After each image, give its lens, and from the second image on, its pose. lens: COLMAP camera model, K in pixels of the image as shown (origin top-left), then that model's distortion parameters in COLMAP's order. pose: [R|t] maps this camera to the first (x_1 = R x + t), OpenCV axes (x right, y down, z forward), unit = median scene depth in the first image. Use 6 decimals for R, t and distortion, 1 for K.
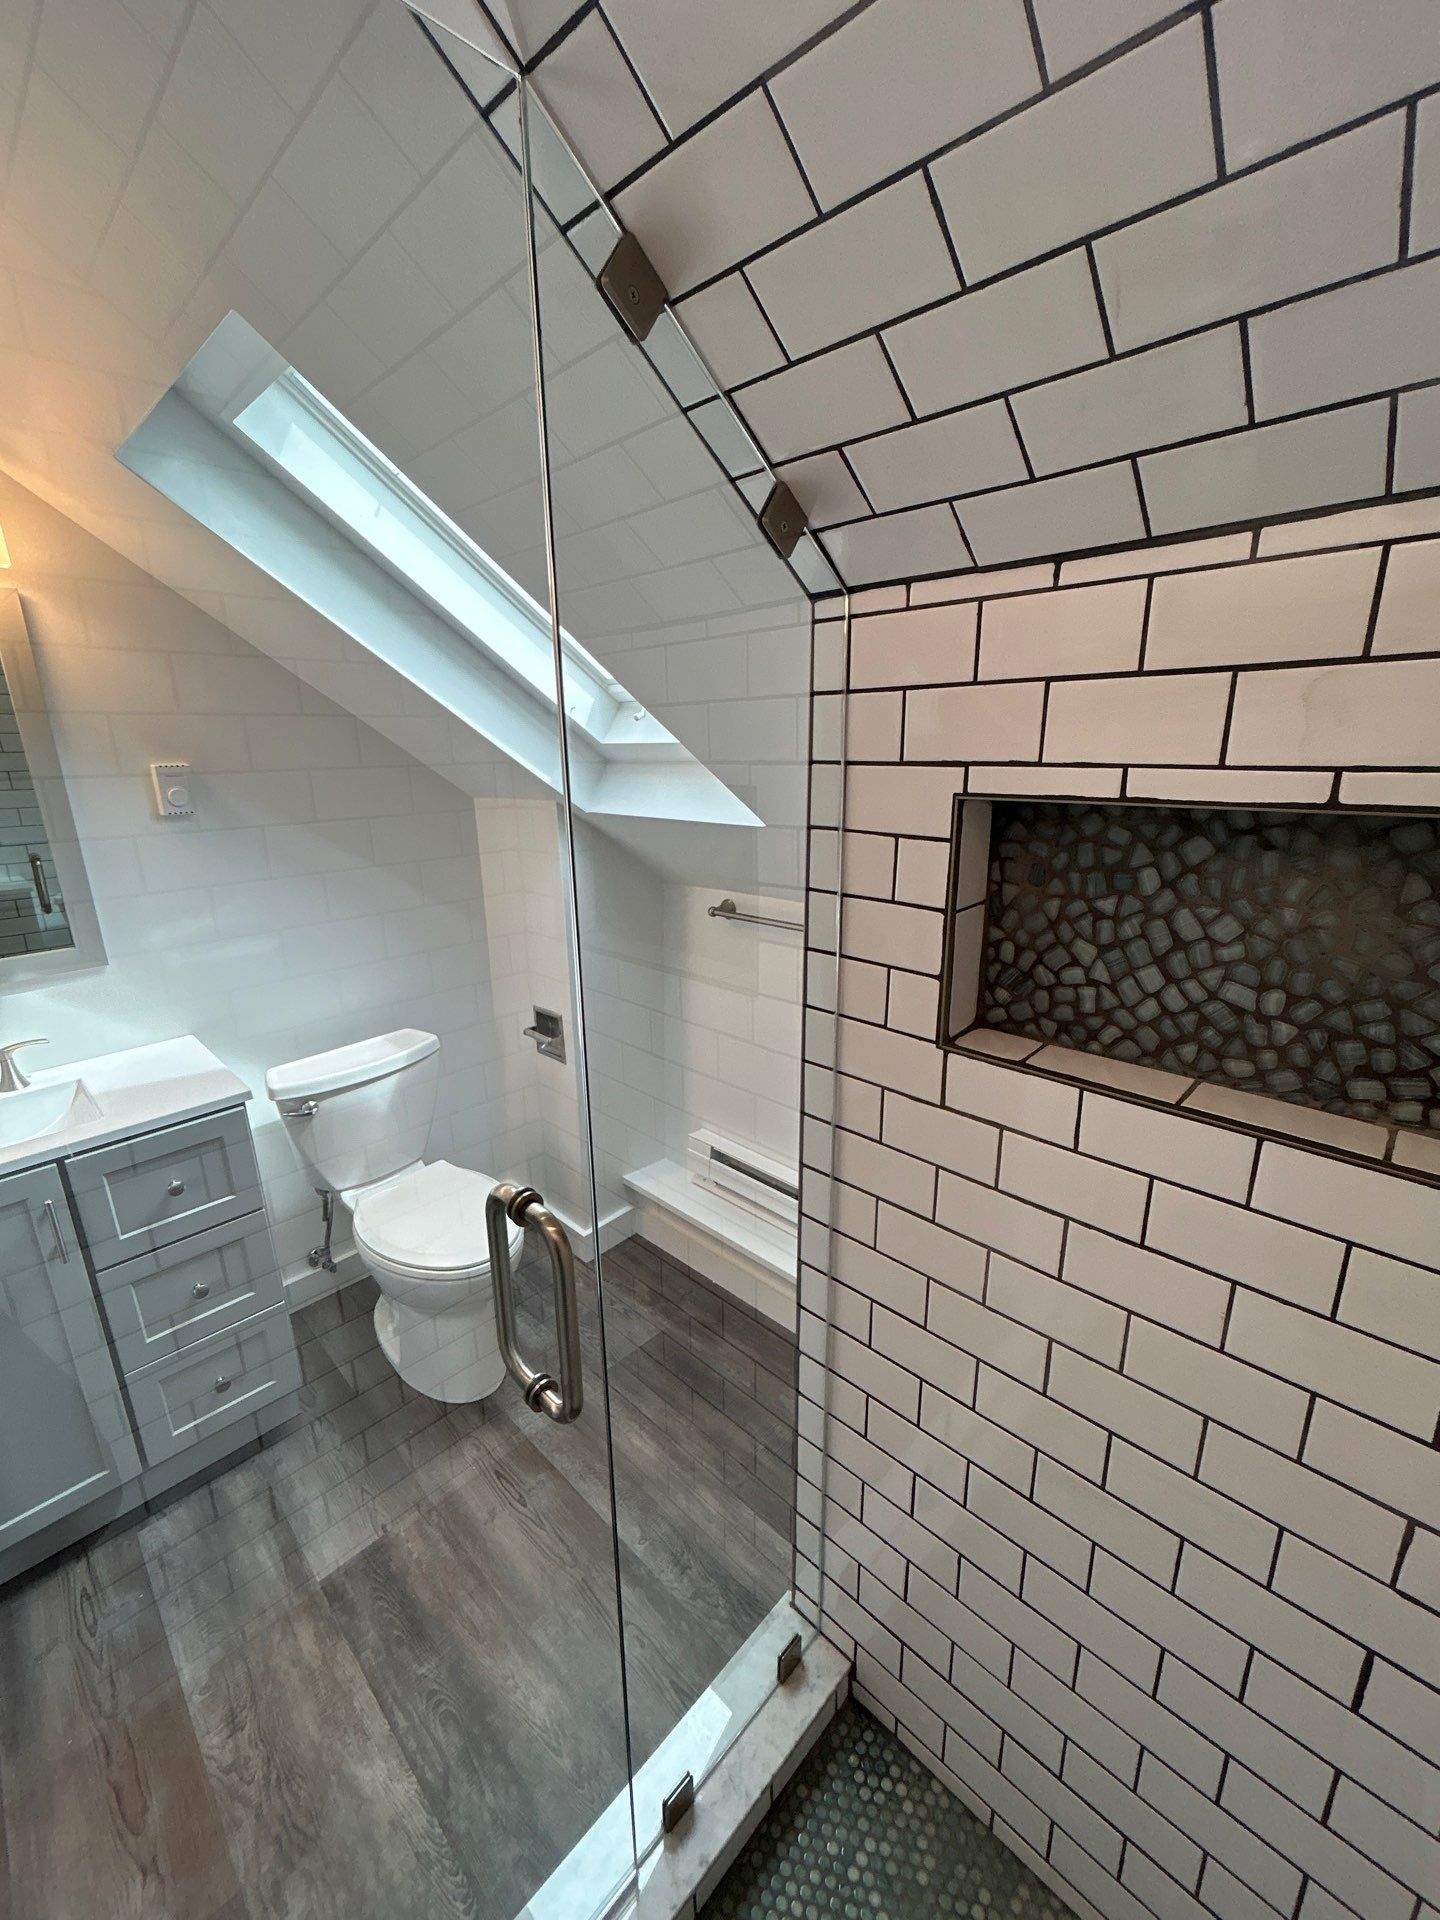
lens RADIAL K [[784.5, 0, 720.0], [0, 784.5, 960.0], [0, 0, 1]] dist [-0.001201, -0.001044]
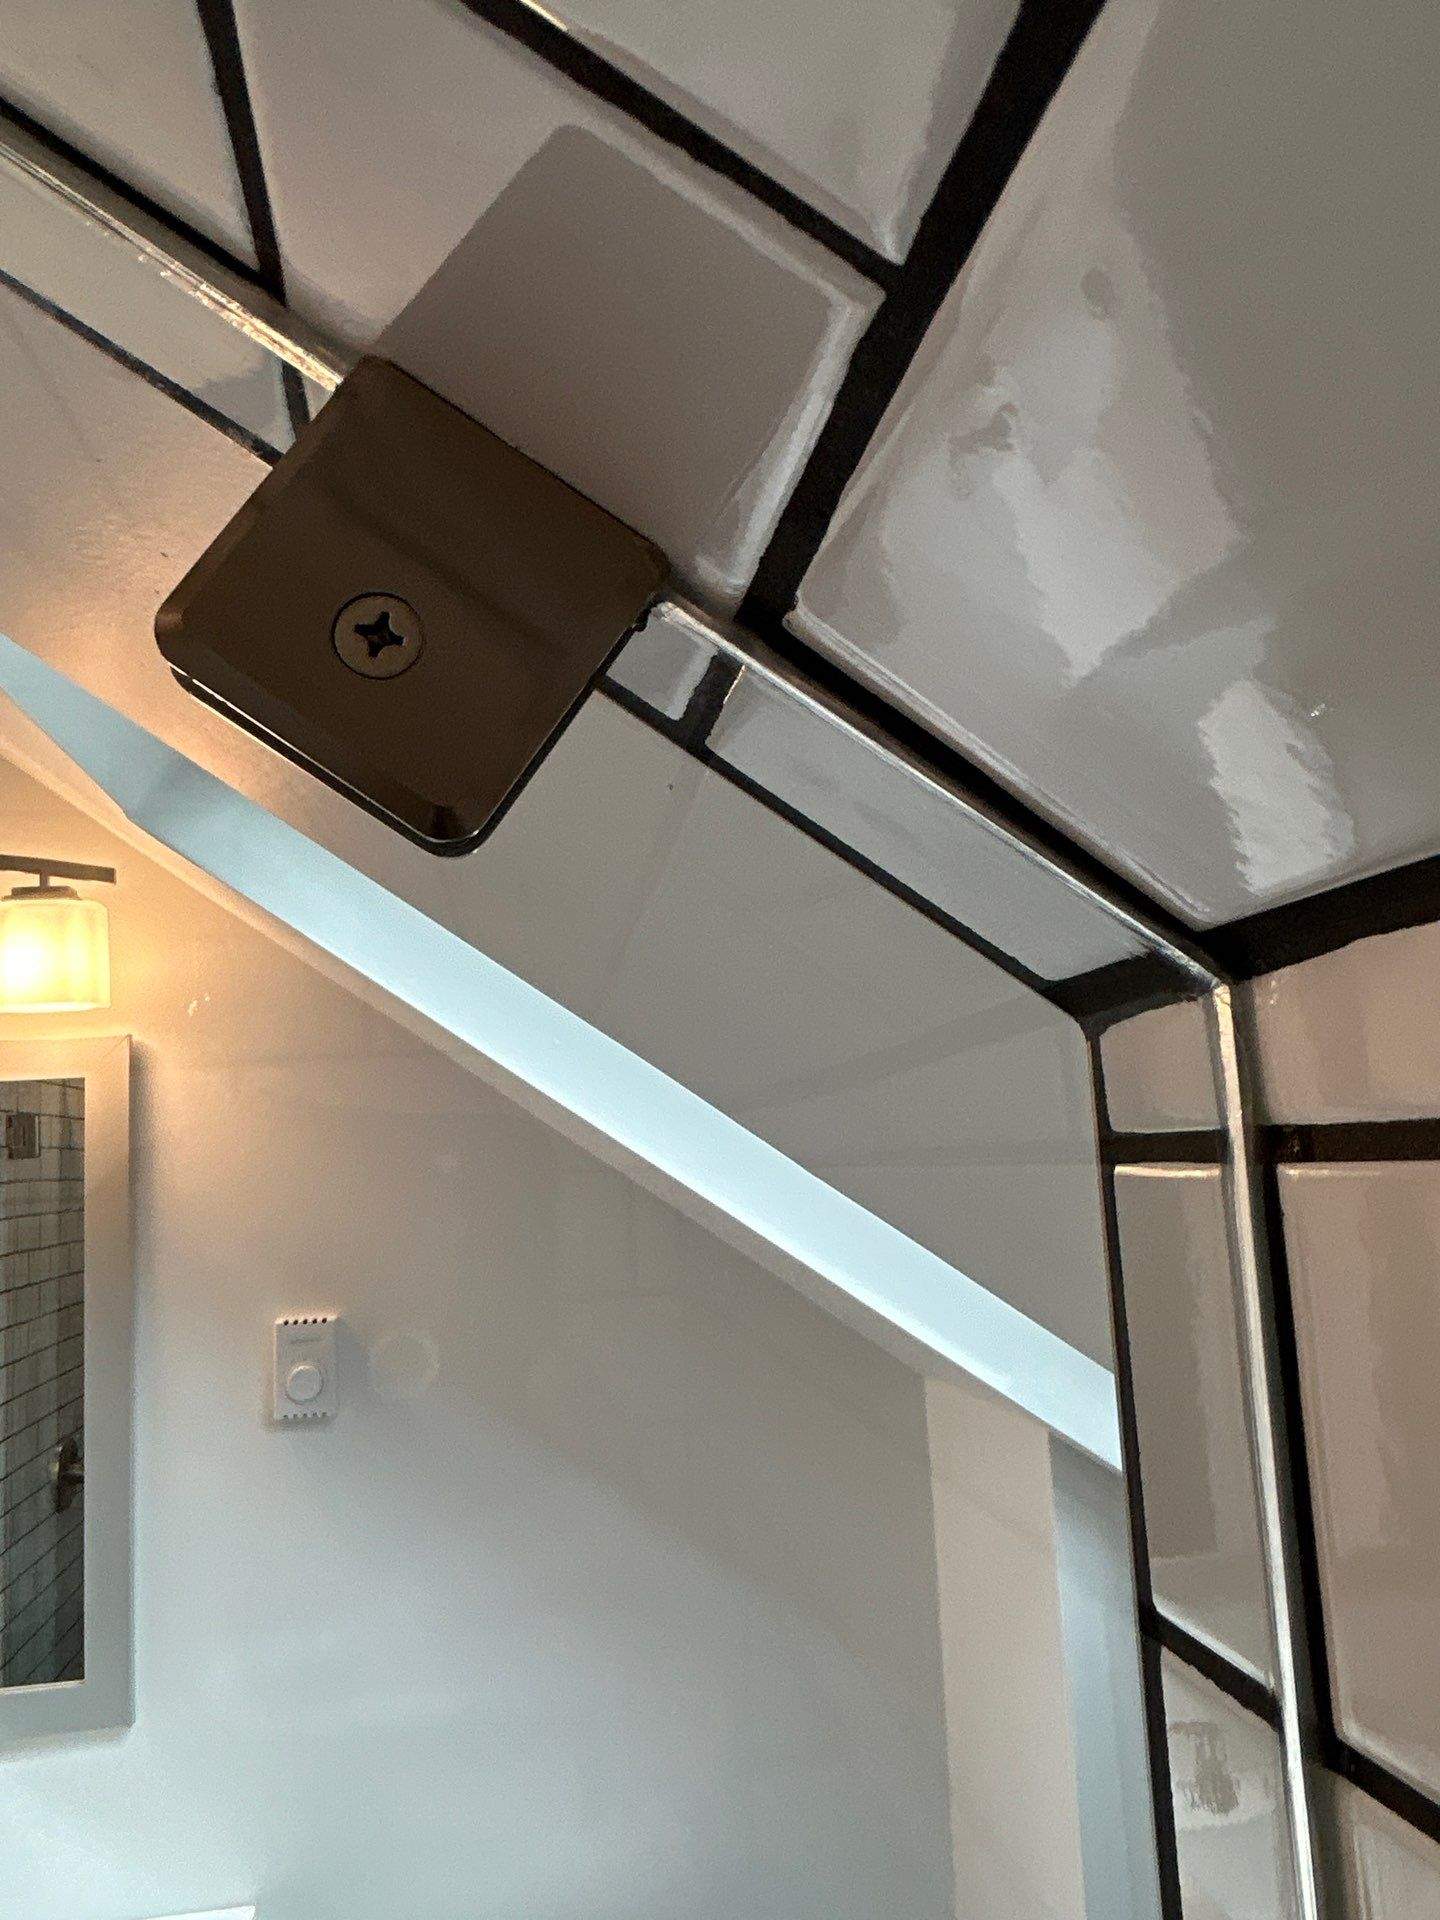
lens RADIAL K [[1450.3, 0, 720.0], [0, 1450.3, 960.0], [0, 0, 1]] dist [-0.007330, -0.005698]
pose [[0.802946, -0.105291, -0.586679, 0.116128], [-0.125812, 0.932160, -0.339484, -0.186981], [0.582623, 0.346398, 0.735227, 0.383732]]
